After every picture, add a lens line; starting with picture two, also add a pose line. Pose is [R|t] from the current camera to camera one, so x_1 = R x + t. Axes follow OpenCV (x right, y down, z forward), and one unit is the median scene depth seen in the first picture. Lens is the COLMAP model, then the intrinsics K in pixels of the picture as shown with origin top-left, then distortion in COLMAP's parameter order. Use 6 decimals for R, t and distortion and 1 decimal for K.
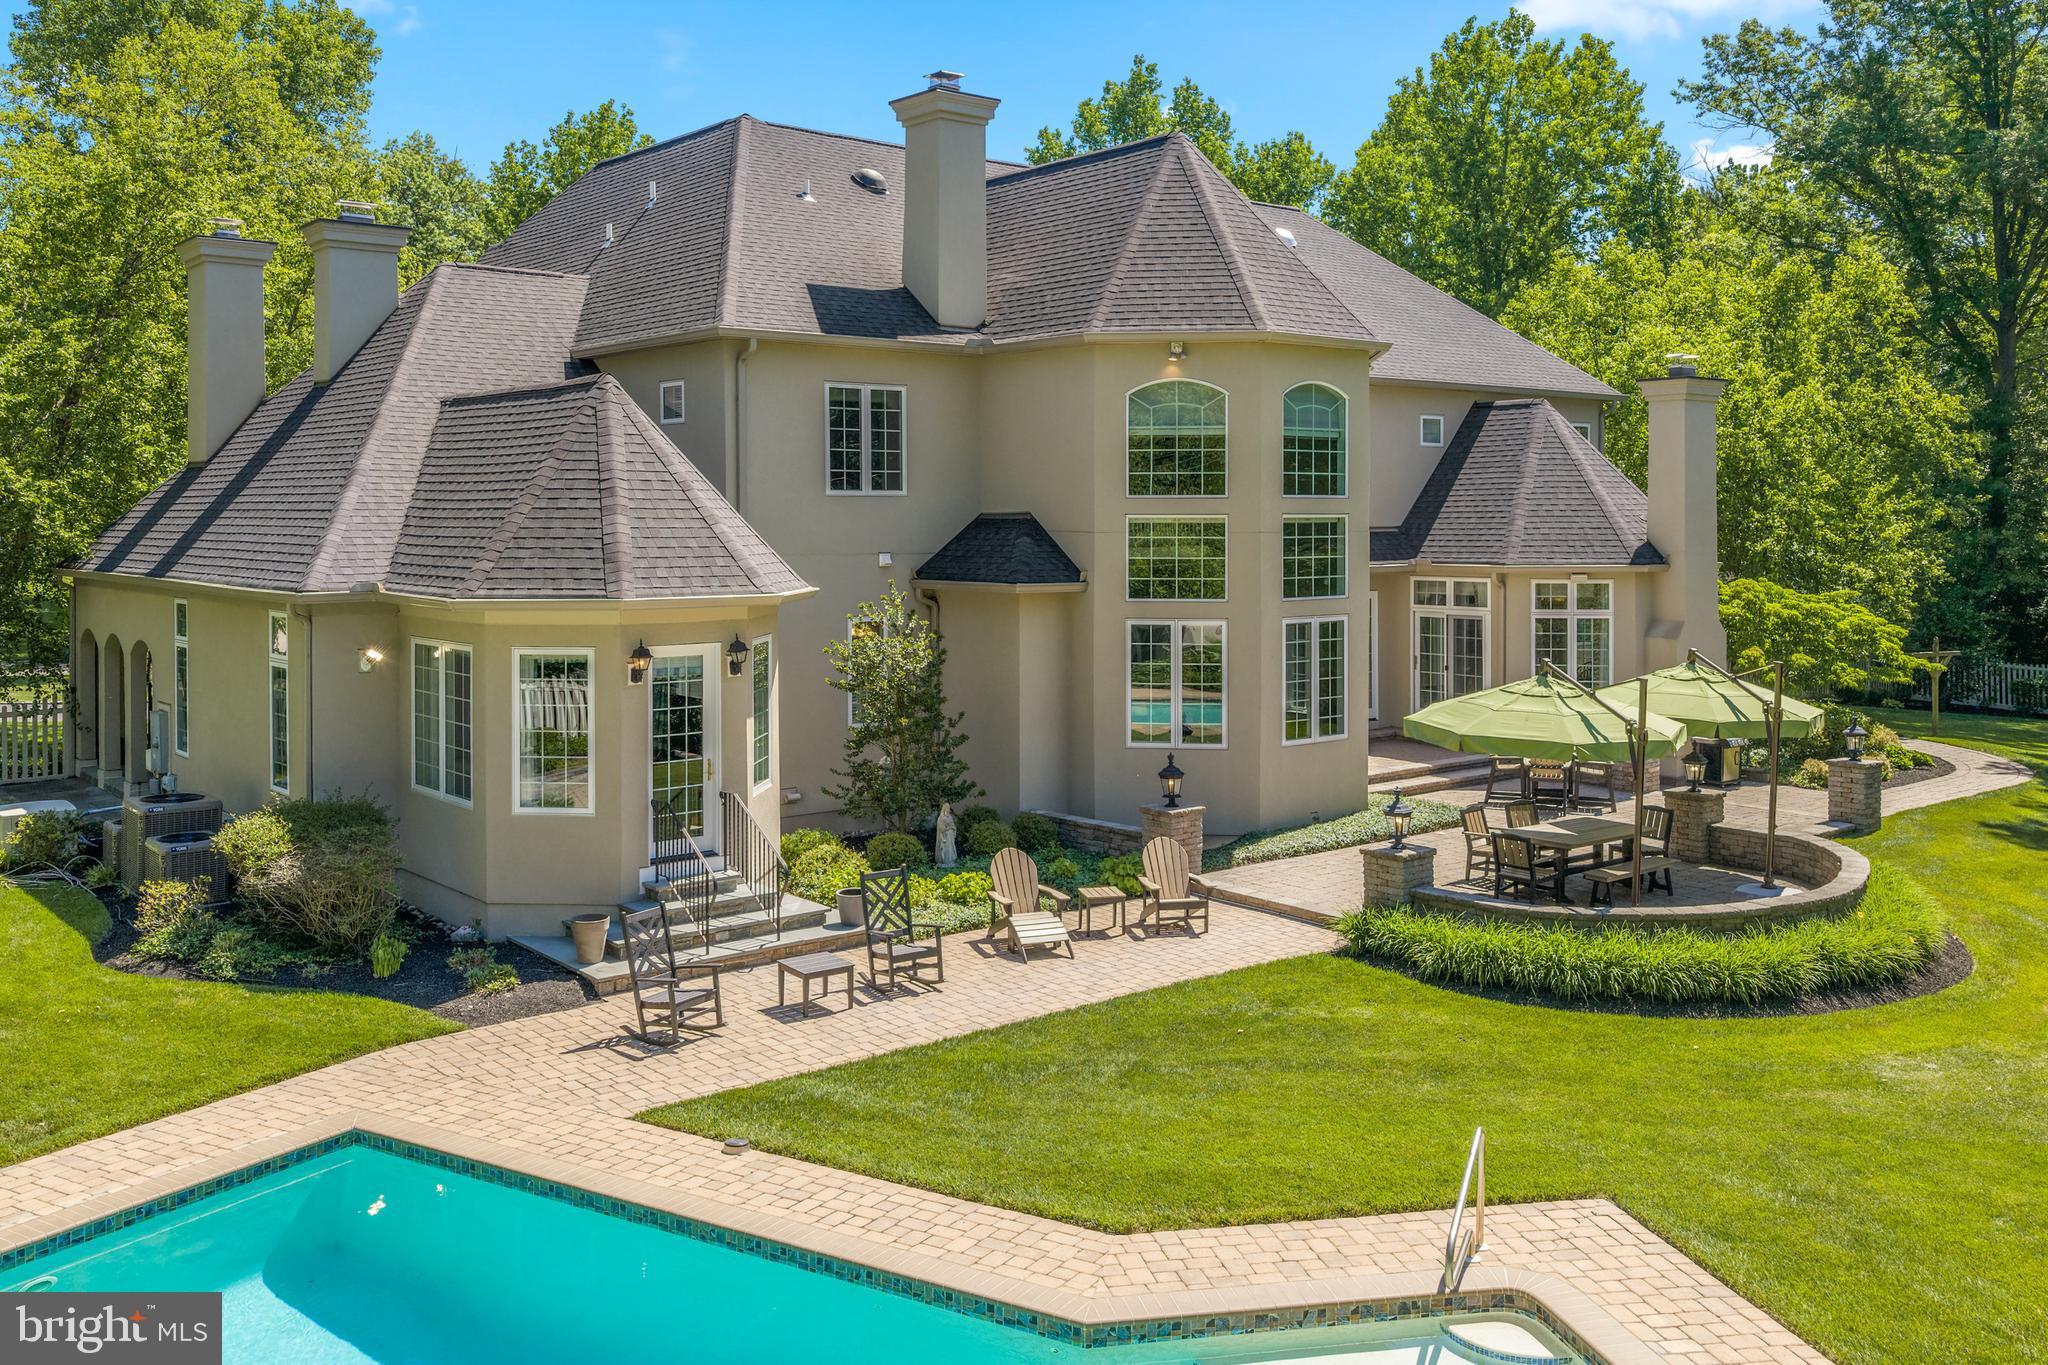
lens RADIAL K [[1728.3, 0, 1020.6], [0, 1728.3, 552.8], [0, 0, 1]] dist [0.007589, -0.011836]
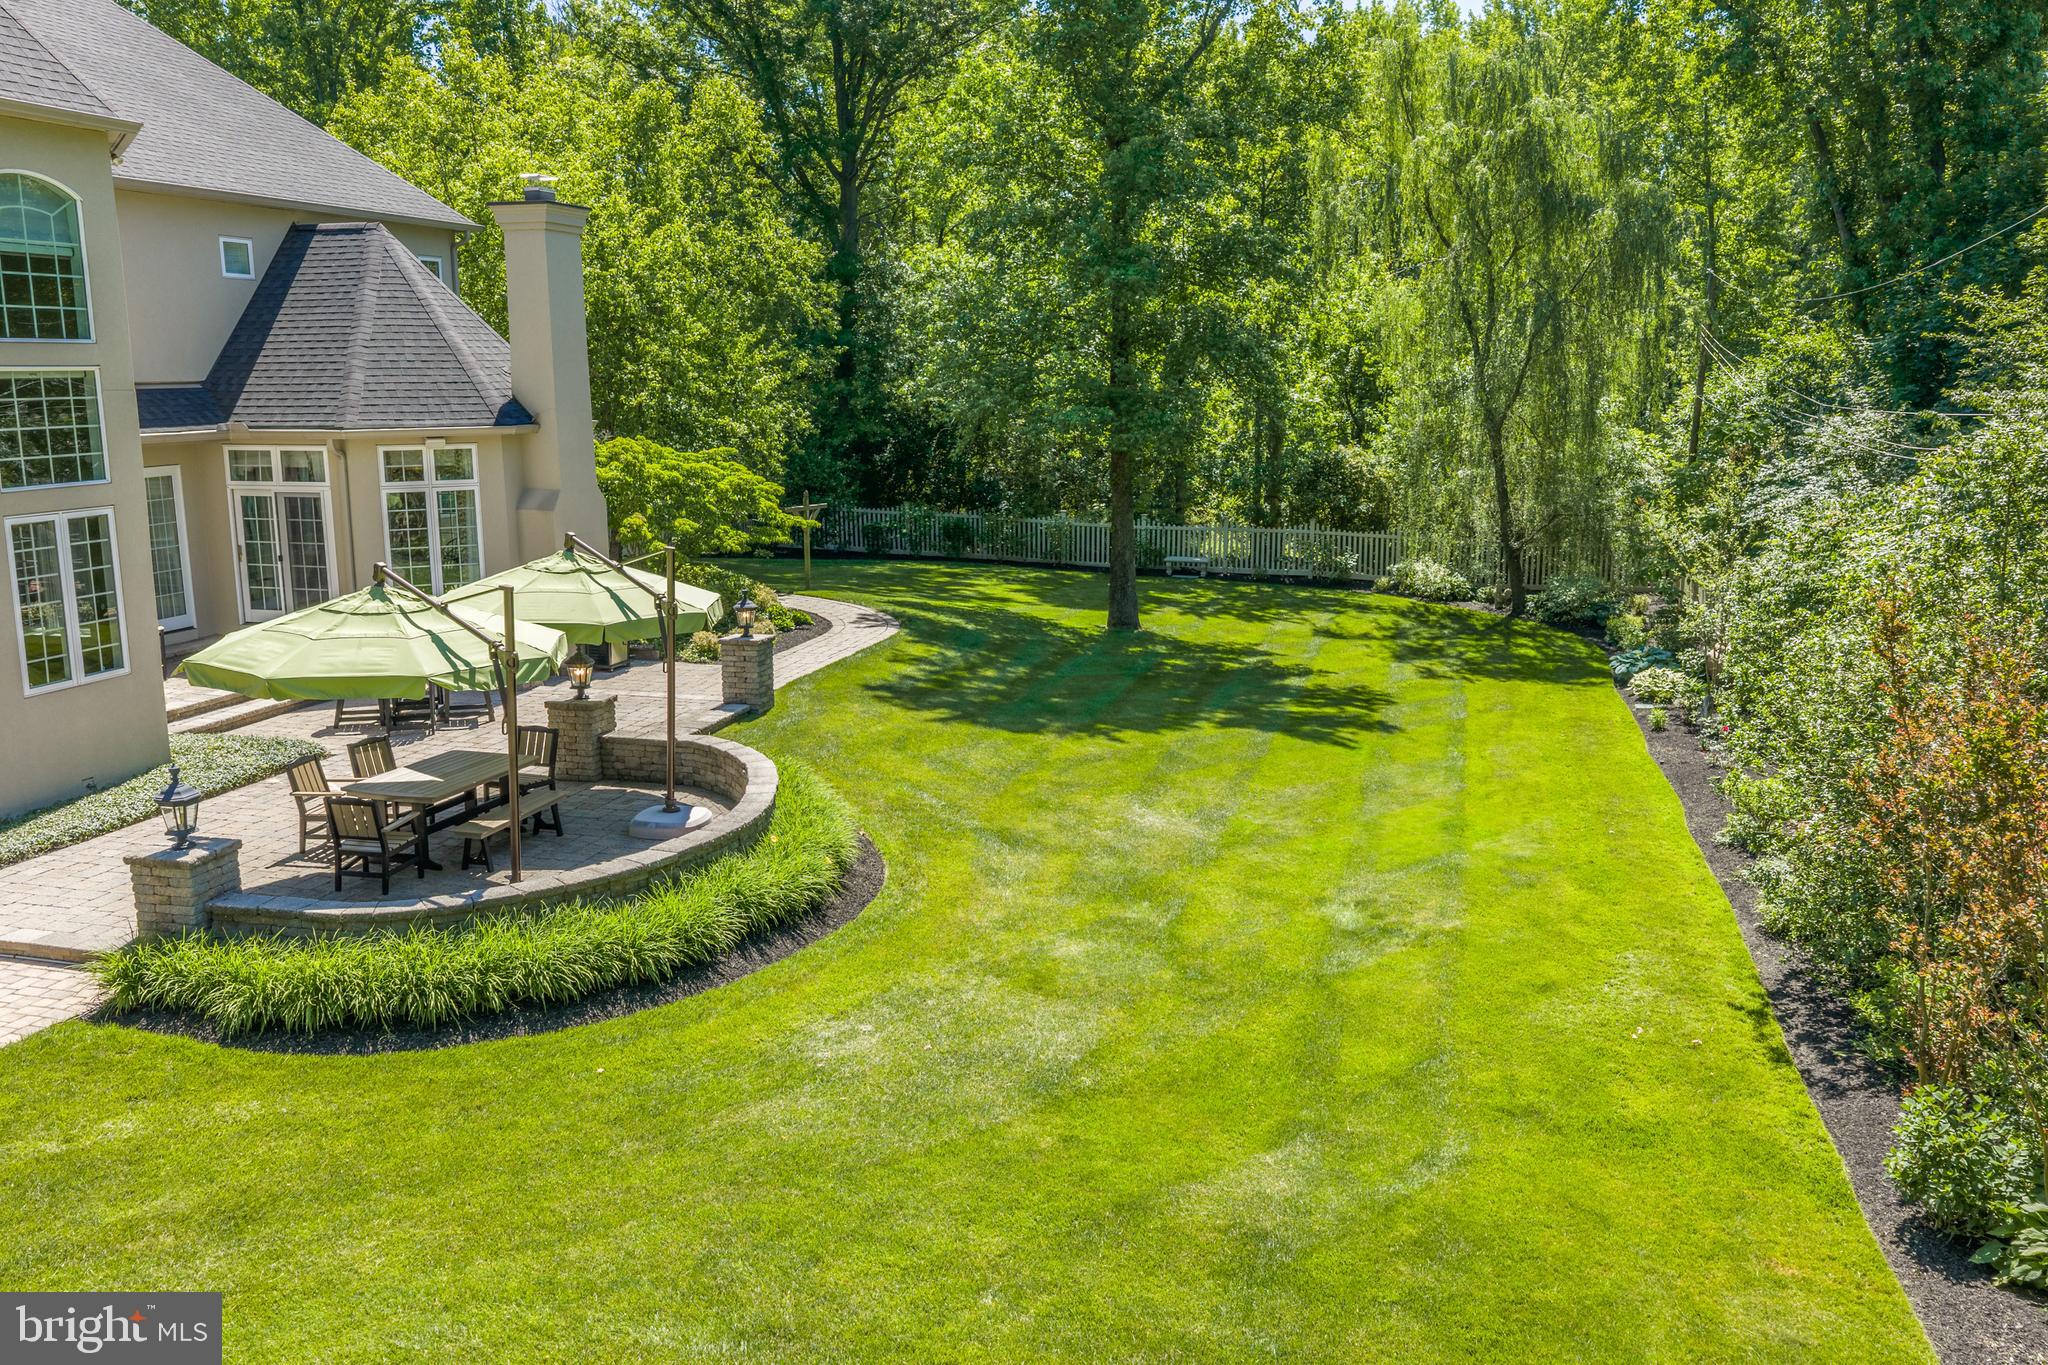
lens RADIAL K [[1692.6, 0, 1024.0], [0, 1692.6, 682.5], [0, 0, 1]] dist [0.006880, -0.010695]
pose [[0.808135, -0.109179, 0.578790, 0.076541], [0.013685, 0.985885, 0.166863, -0.004786], [-0.588838, -0.126927, 0.798223, 0.189044]]
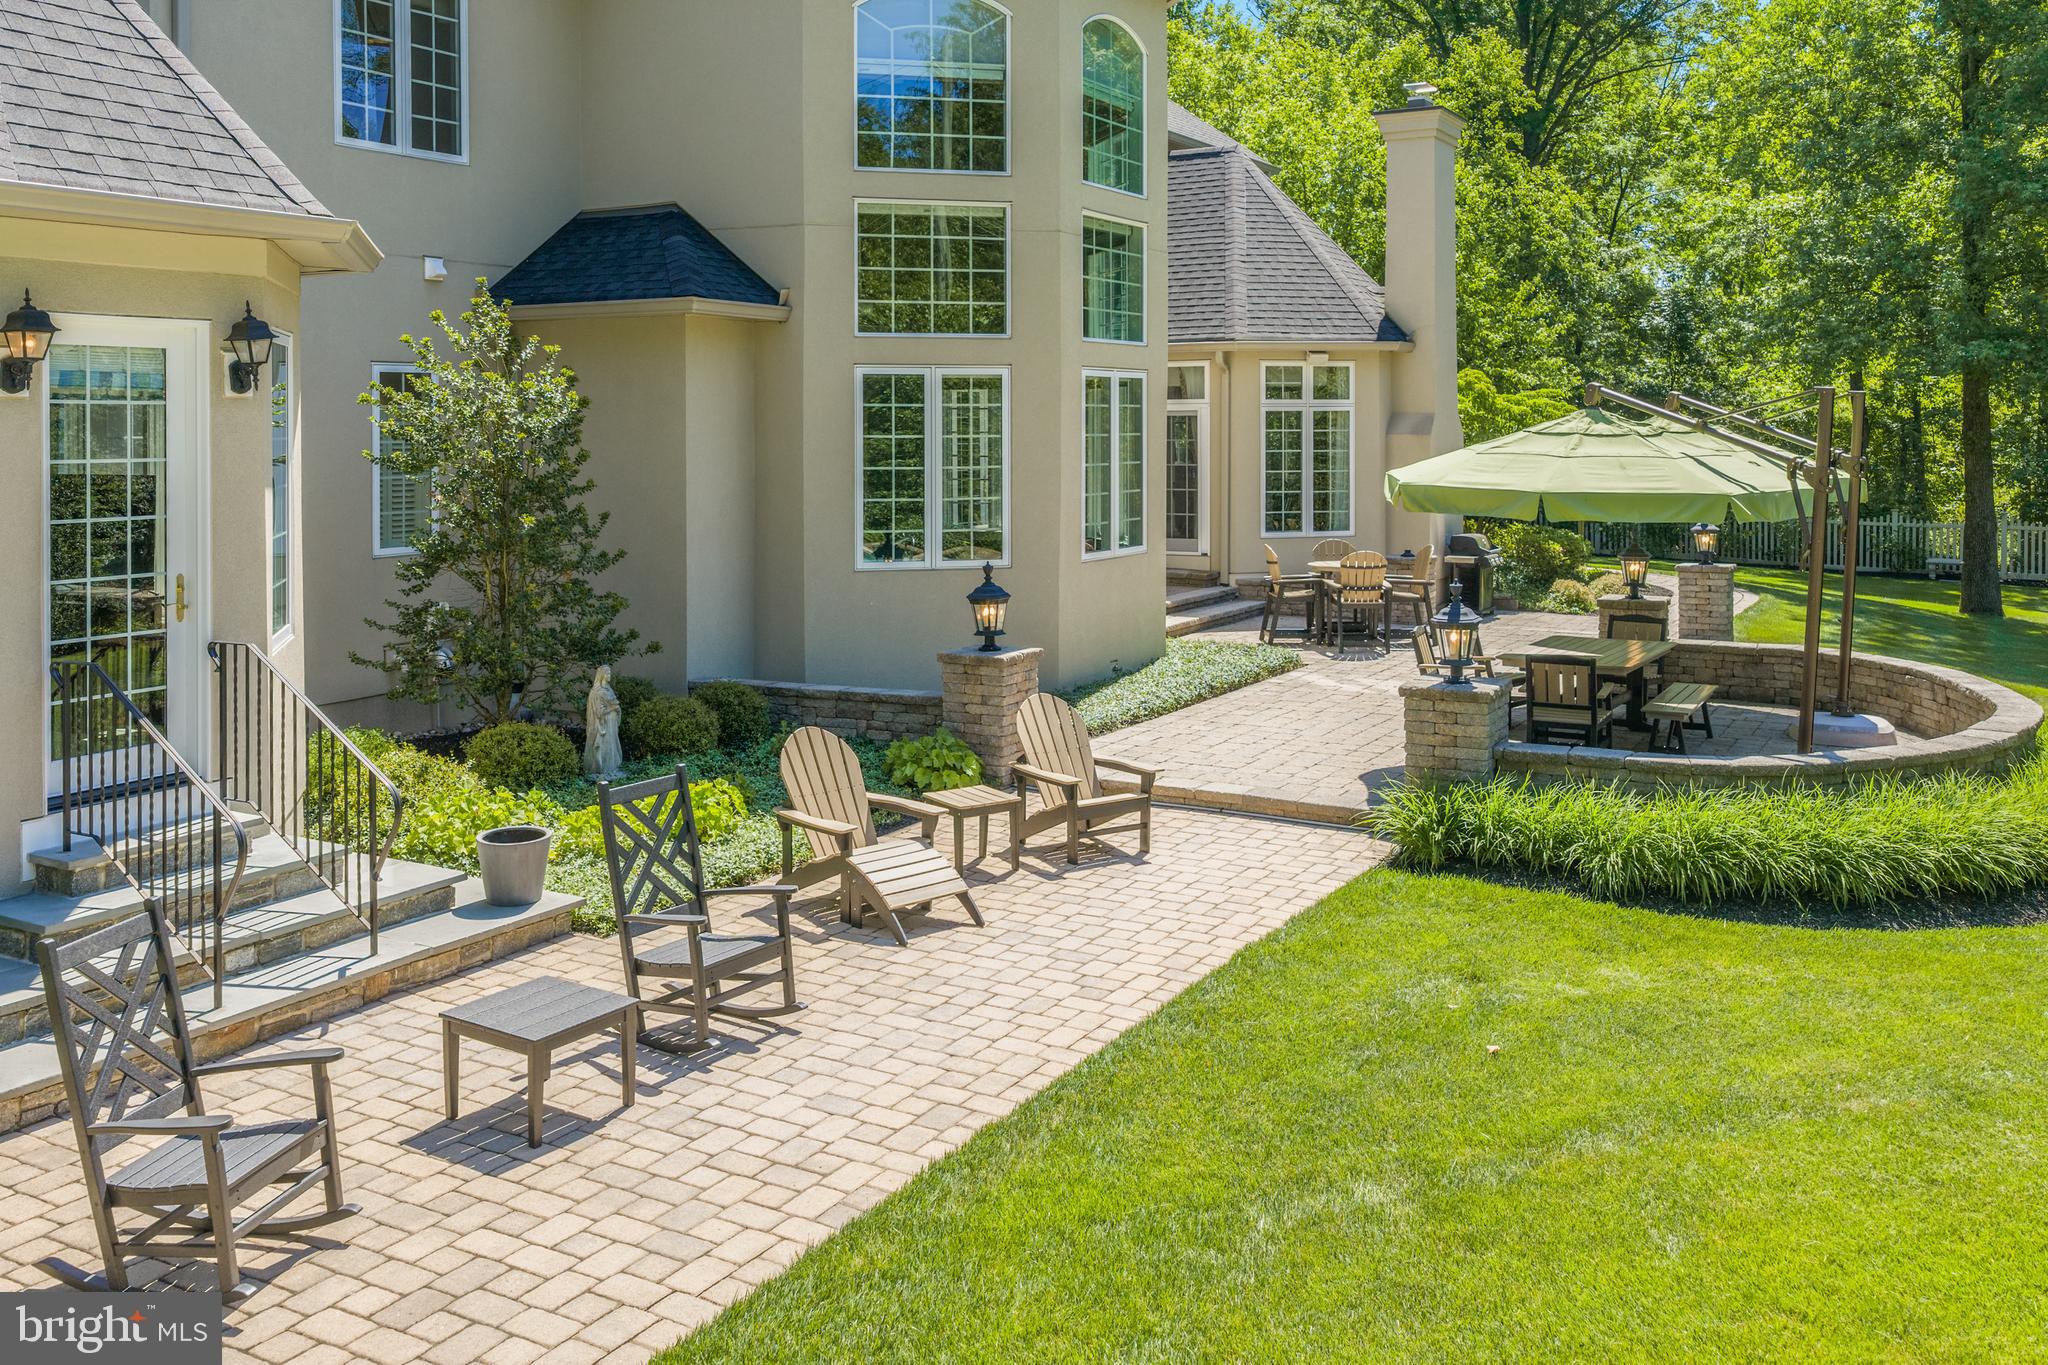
lens RADIAL K [[1754.2, 0, 1024.0], [0, 1754.2, 429.9], [0, 0, 1]] dist [0.000540, -0.007197]
pose [[0.930720, -0.002931, 0.365721, -0.107621], [0.009517, 0.999823, -0.016207, 0.068728], [-0.365609, 0.018564, 0.930583, 0.365006]]
